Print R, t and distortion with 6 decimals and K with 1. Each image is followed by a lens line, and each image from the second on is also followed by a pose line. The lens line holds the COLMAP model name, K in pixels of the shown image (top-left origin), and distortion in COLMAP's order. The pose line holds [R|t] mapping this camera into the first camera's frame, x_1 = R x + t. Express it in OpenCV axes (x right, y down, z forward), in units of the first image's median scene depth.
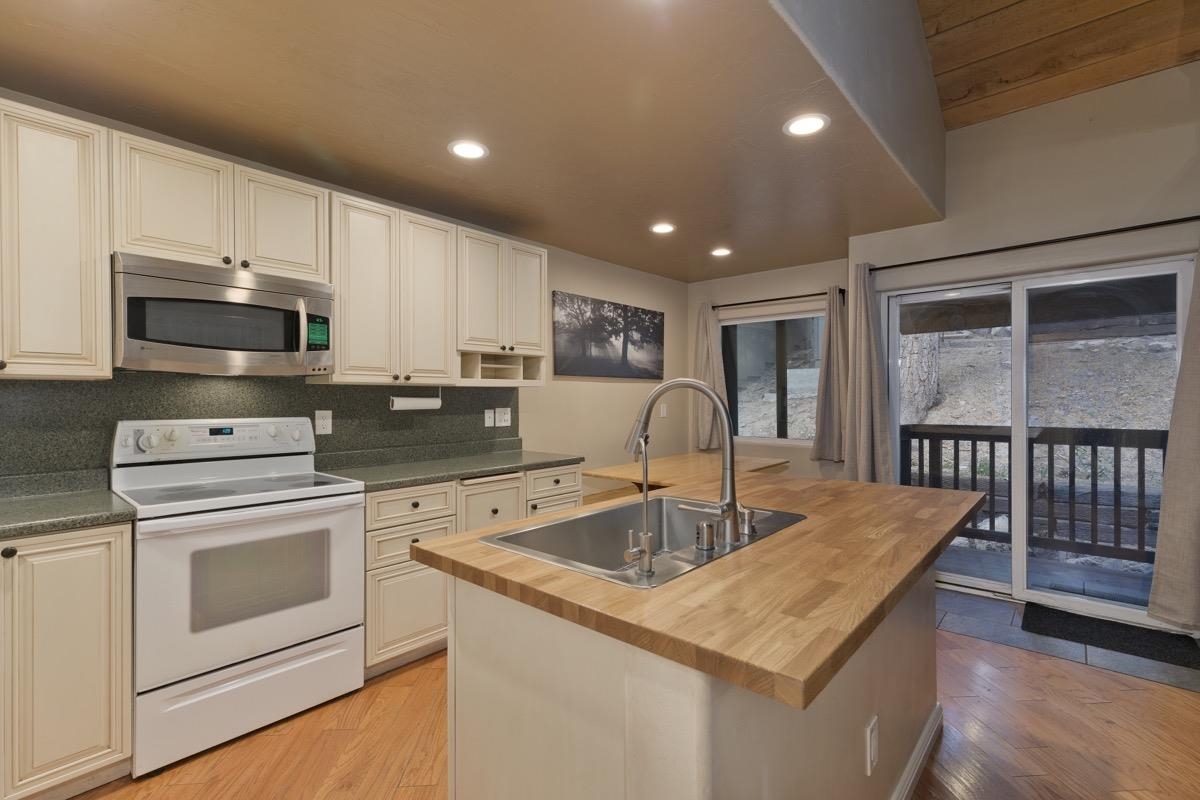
lens RADIAL K [[537.0, 0, 603.4], [0, 537.0, 396.3], [0, 0, 1]] dist [0.006401, -0.000354]
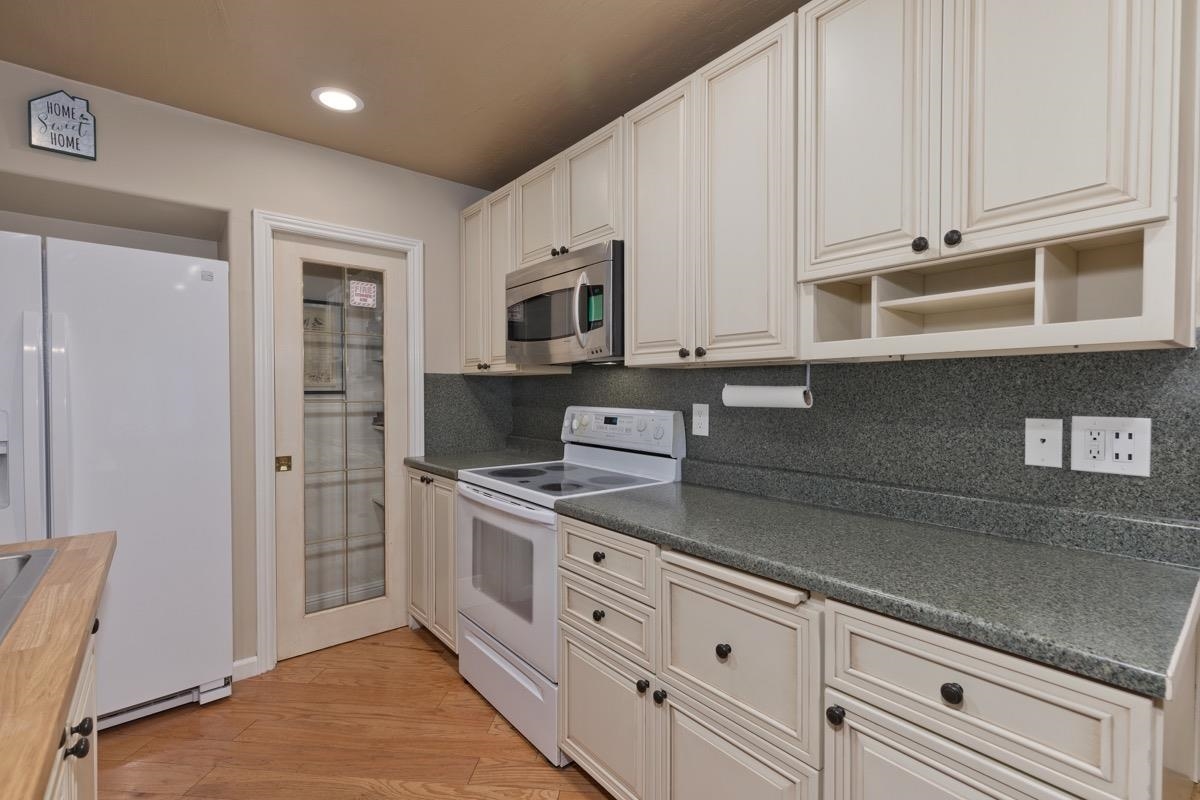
lens RADIAL K [[537.0, 0, 601.7], [0, 537.0, 400.1], [0, 0, 1]] dist [0.006401, -0.000354]
pose [[-0.159836, 0.019975, -0.986942, 0.188111], [0.003037, 0.999800, 0.019744, 0.005029], [0.987139, 0.000159, -0.159864, 0.788543]]
